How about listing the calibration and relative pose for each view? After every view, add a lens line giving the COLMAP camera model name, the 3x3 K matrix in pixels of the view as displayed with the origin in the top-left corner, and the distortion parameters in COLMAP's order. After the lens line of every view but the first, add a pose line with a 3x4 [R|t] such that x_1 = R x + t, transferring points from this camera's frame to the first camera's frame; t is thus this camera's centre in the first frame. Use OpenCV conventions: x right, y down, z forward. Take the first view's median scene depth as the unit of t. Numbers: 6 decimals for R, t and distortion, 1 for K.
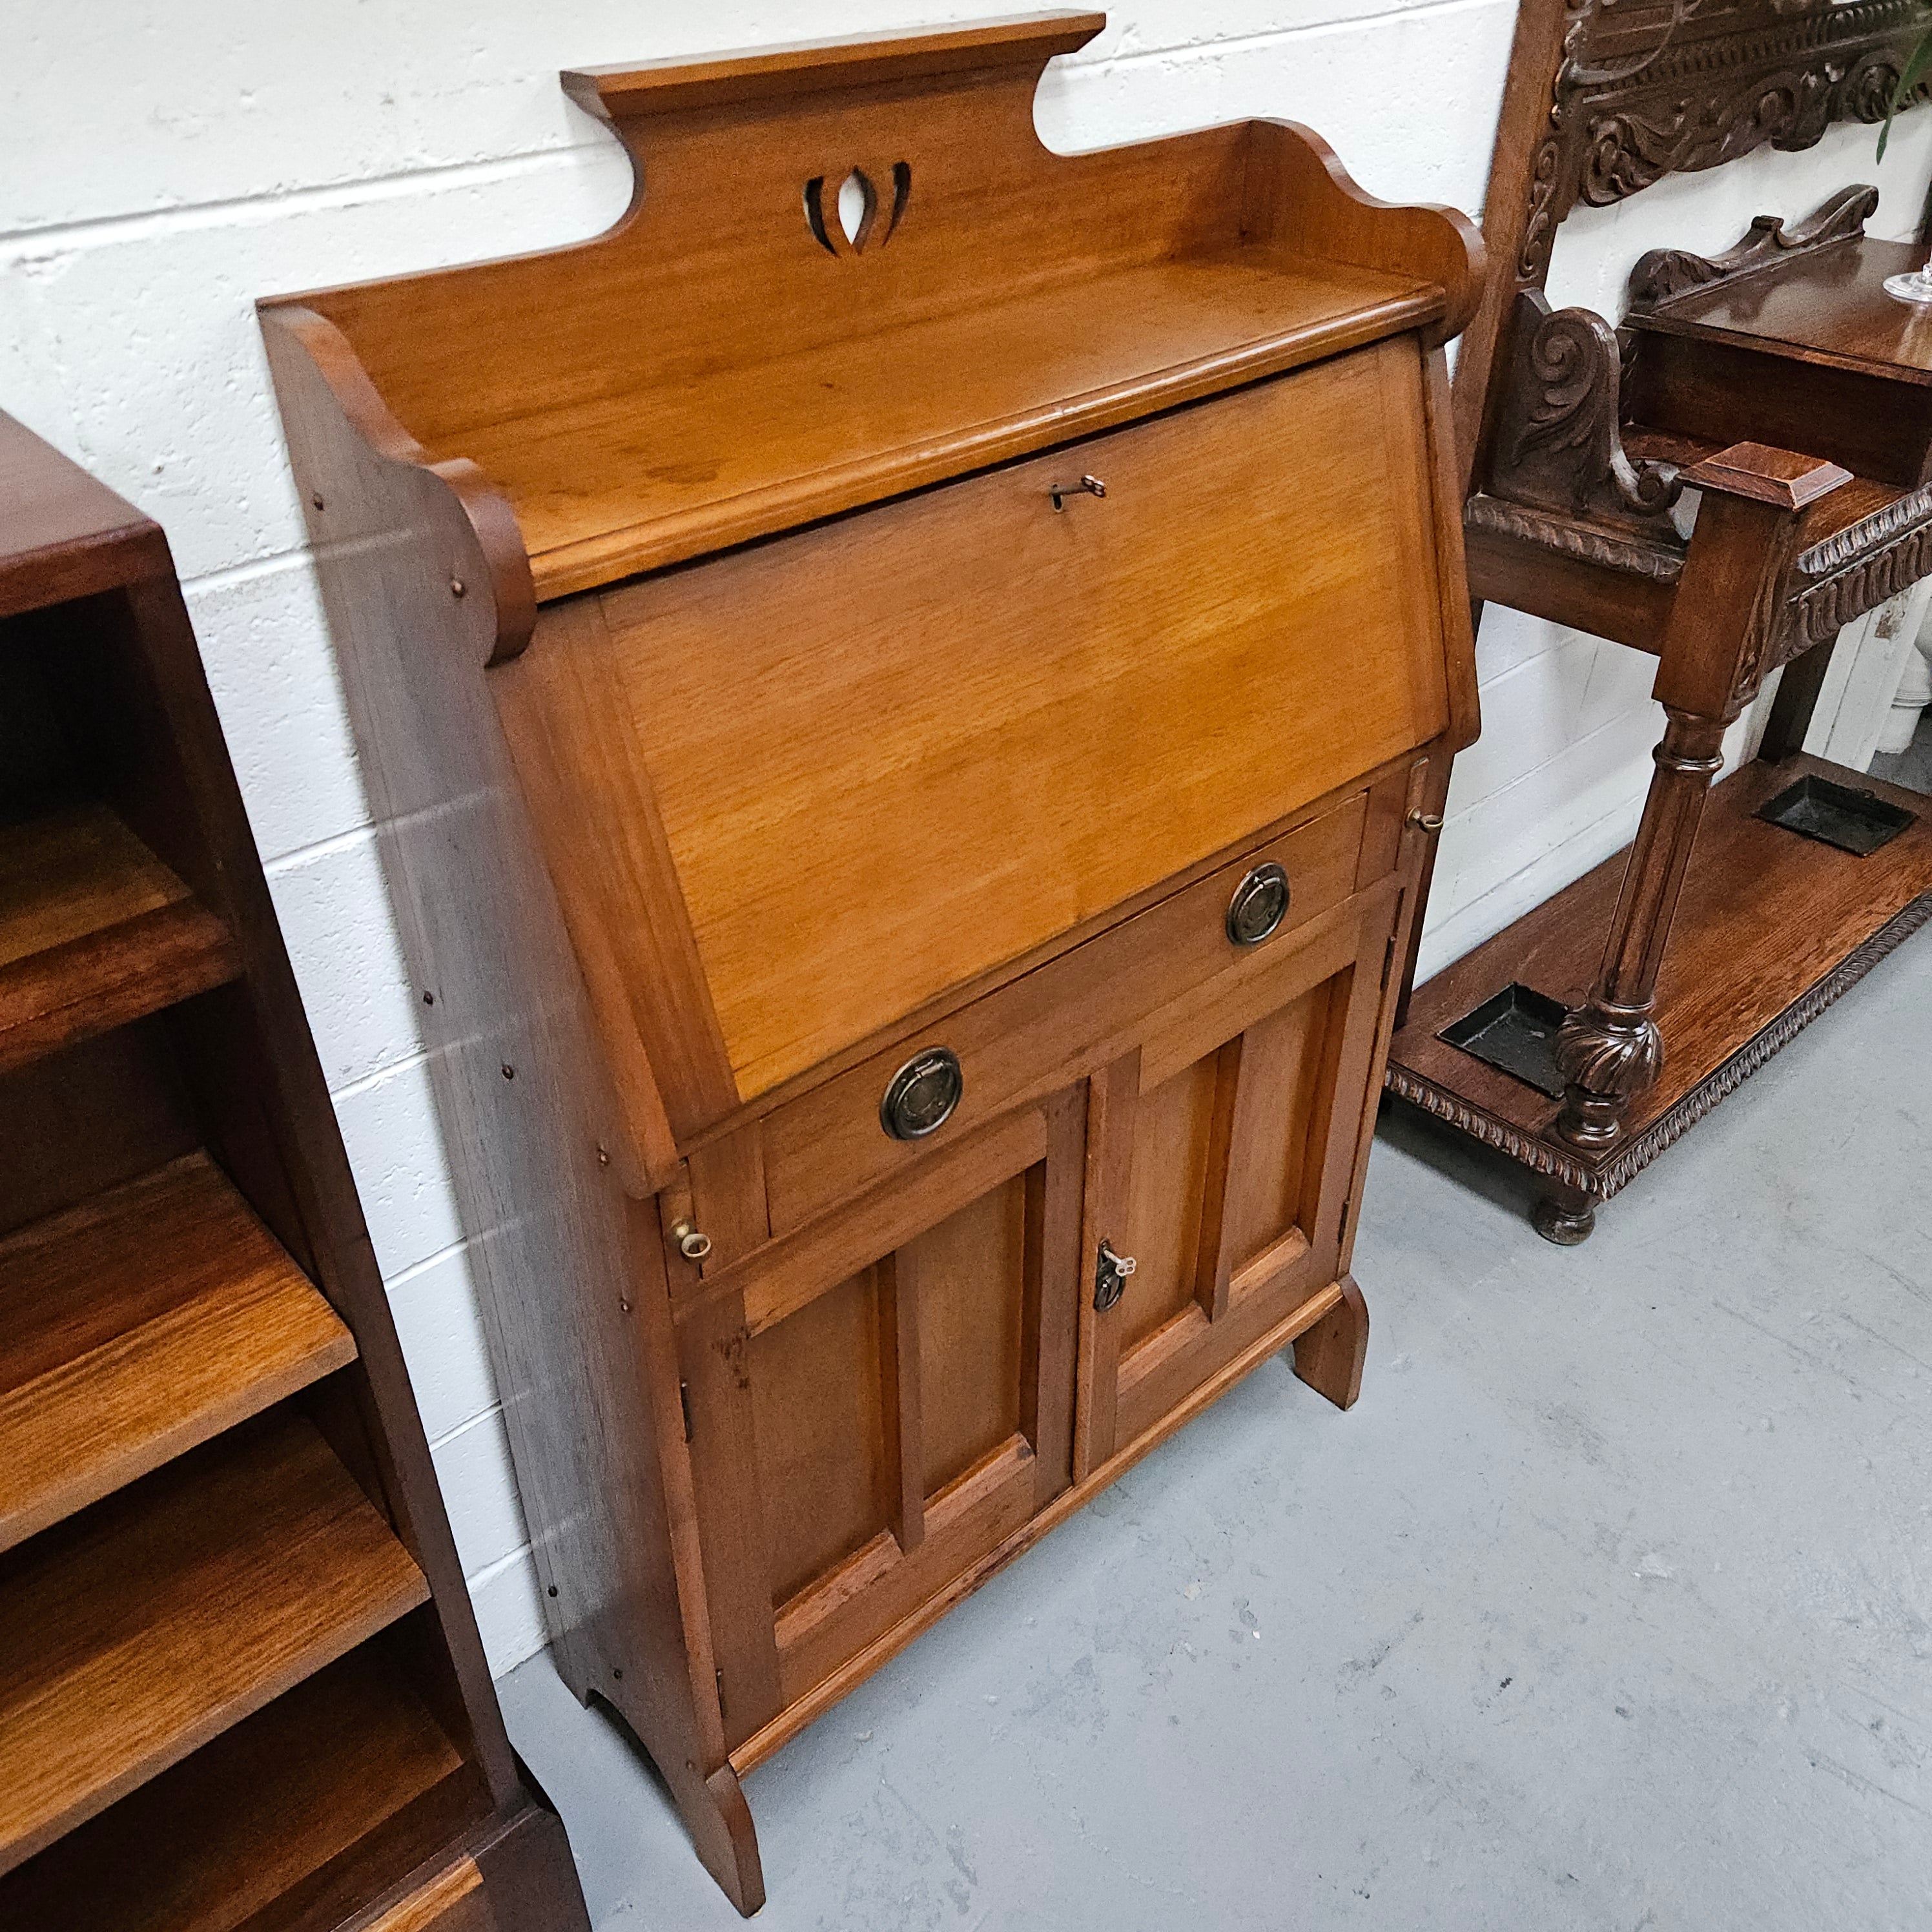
lens RADIAL K [[1734.3, 0, 965.8], [0, 1734.3, 962.6], [0, 0, 1]] dist [0.066051, -0.062906]
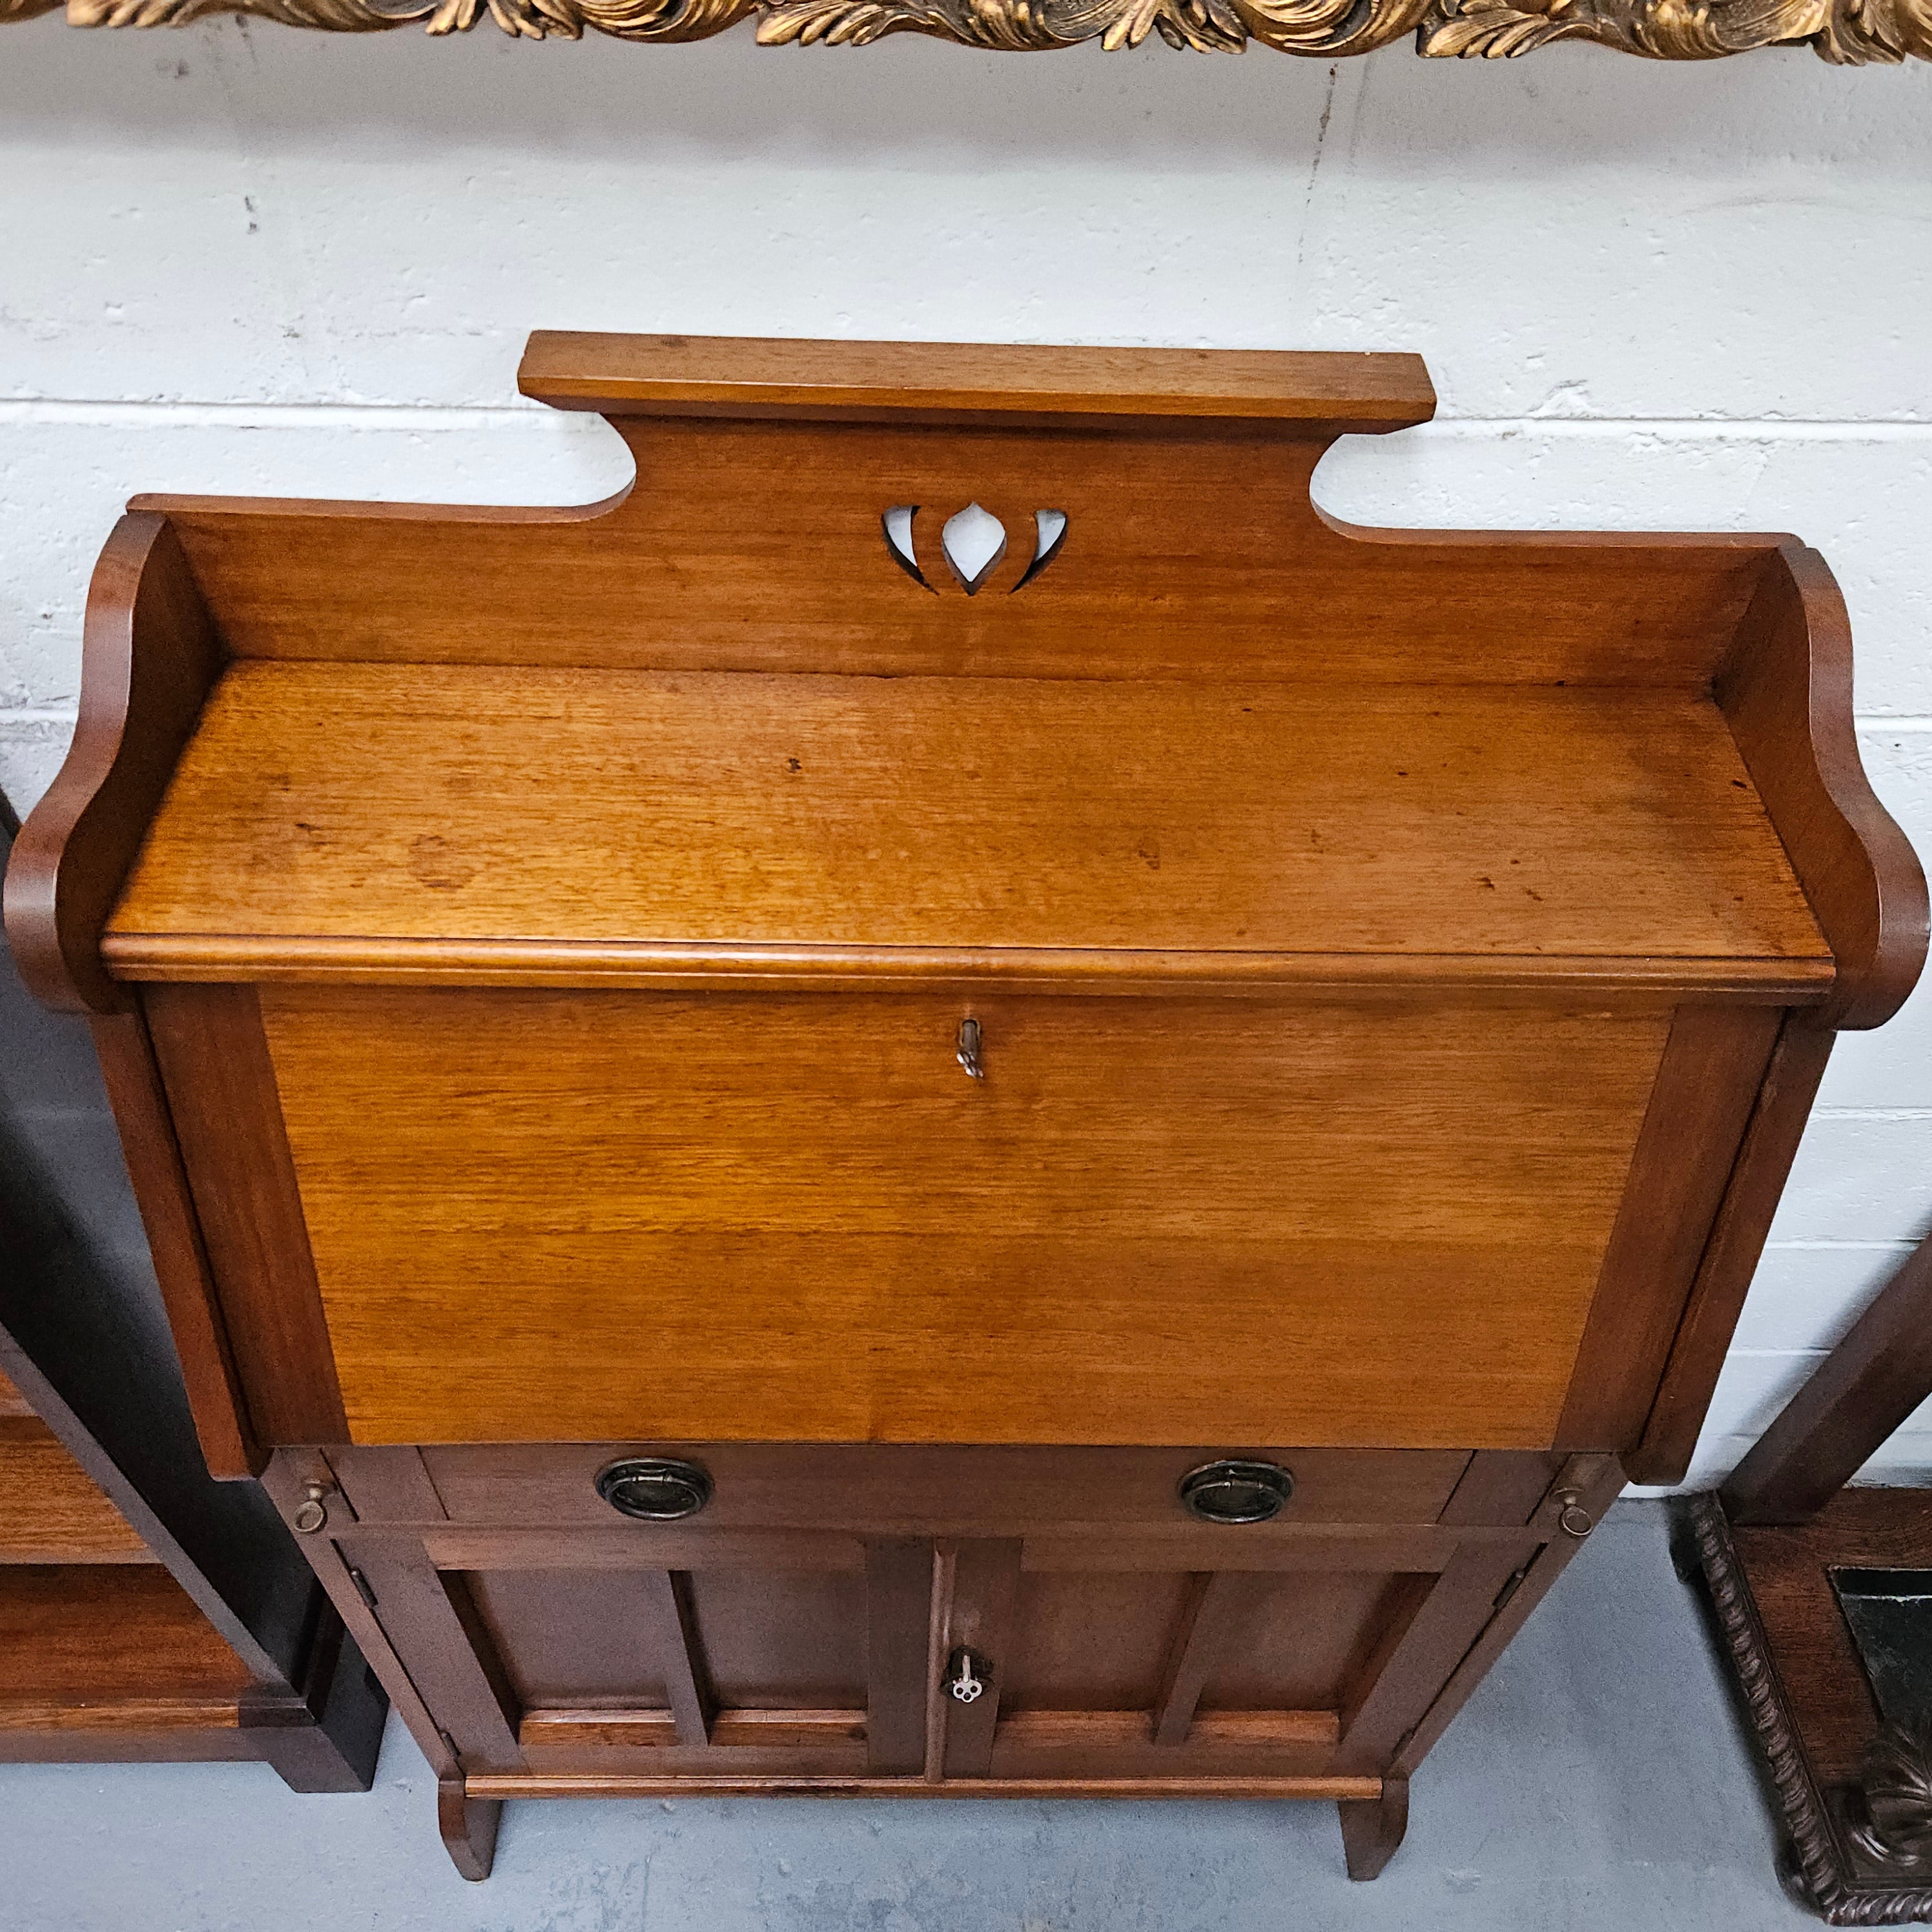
lens RADIAL K [[1734.3, 0, 954.2], [0, 1734.3, 969.8], [0, 0, 1]] dist [0.066051, -0.062906]
pose [[0.748063, 0.515039, -0.418492, 0.329028], [-0.406903, 0.854140, 0.323845, -0.504127], [0.524243, -0.071971, 0.848522, 0.349124]]
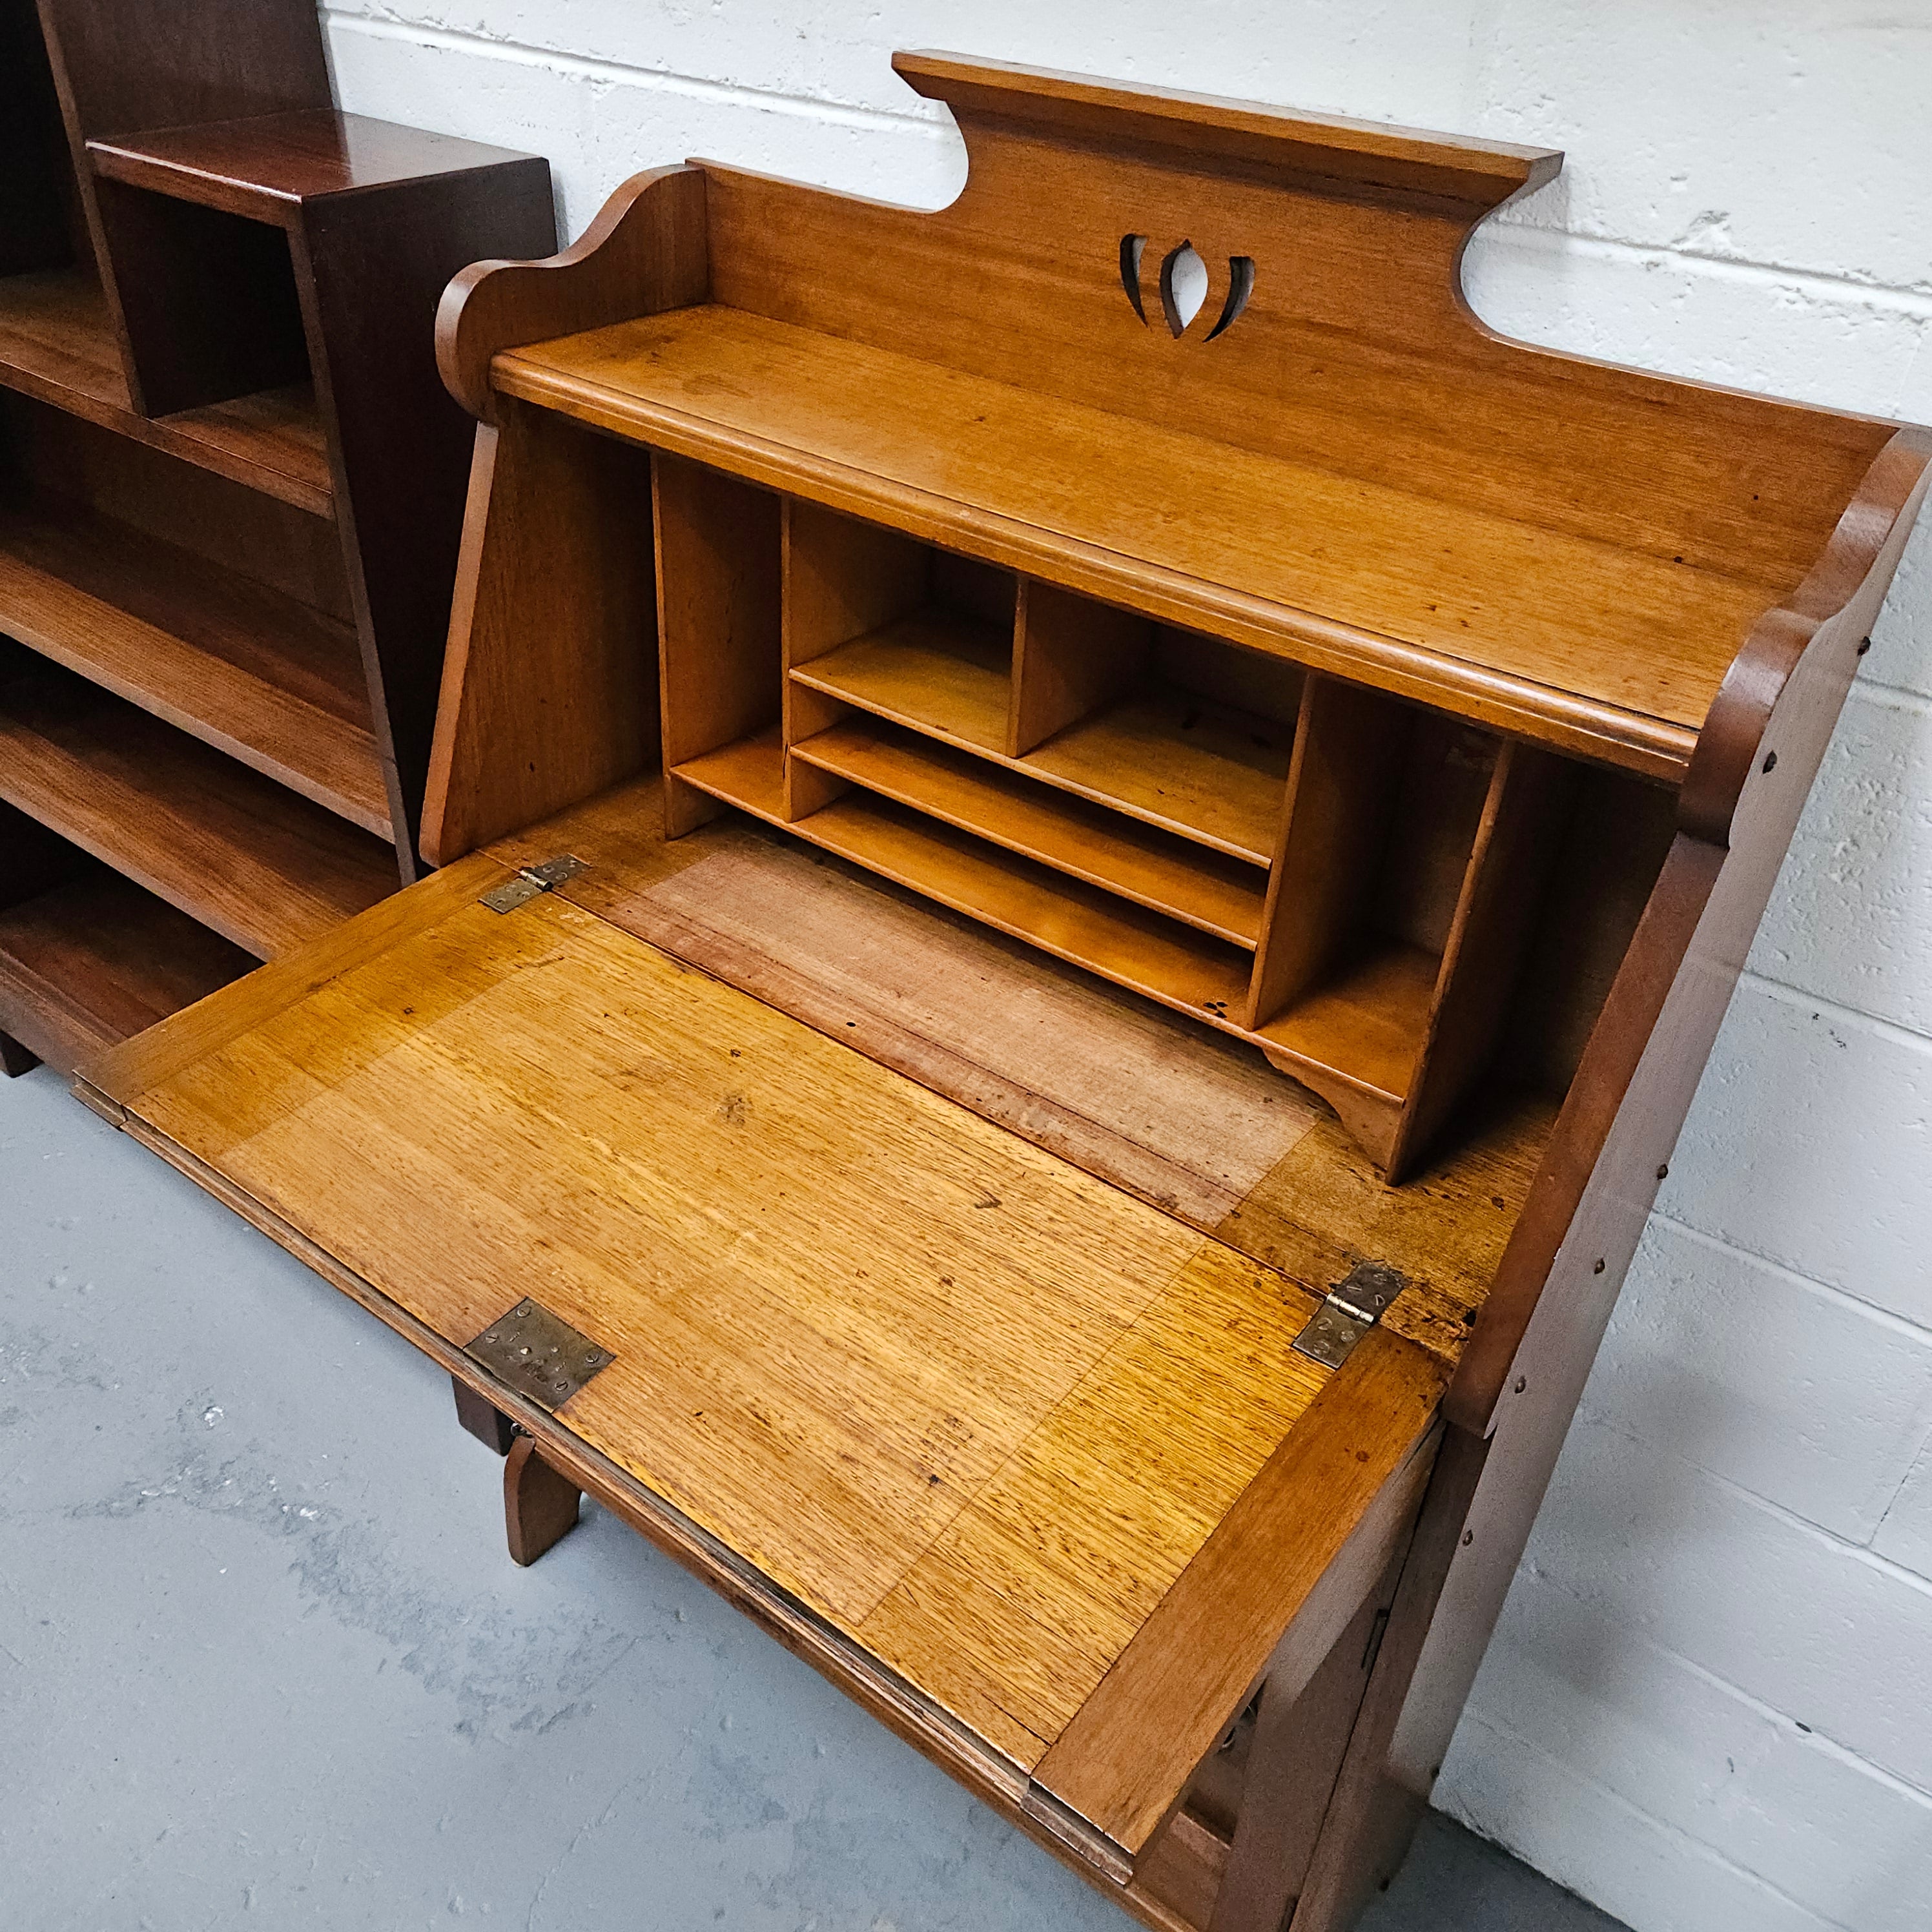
lens RADIAL K [[1734.3, 0, 934.9], [0, 1734.3, 962.8], [0, 0, 1]] dist [0.066051, -0.062906]
pose [[0.171929, 0.567270, -0.805385, 0.807578], [-0.605120, 0.705950, 0.368056, -0.431734], [0.777349, 0.424075, 0.464639, 0.626383]]
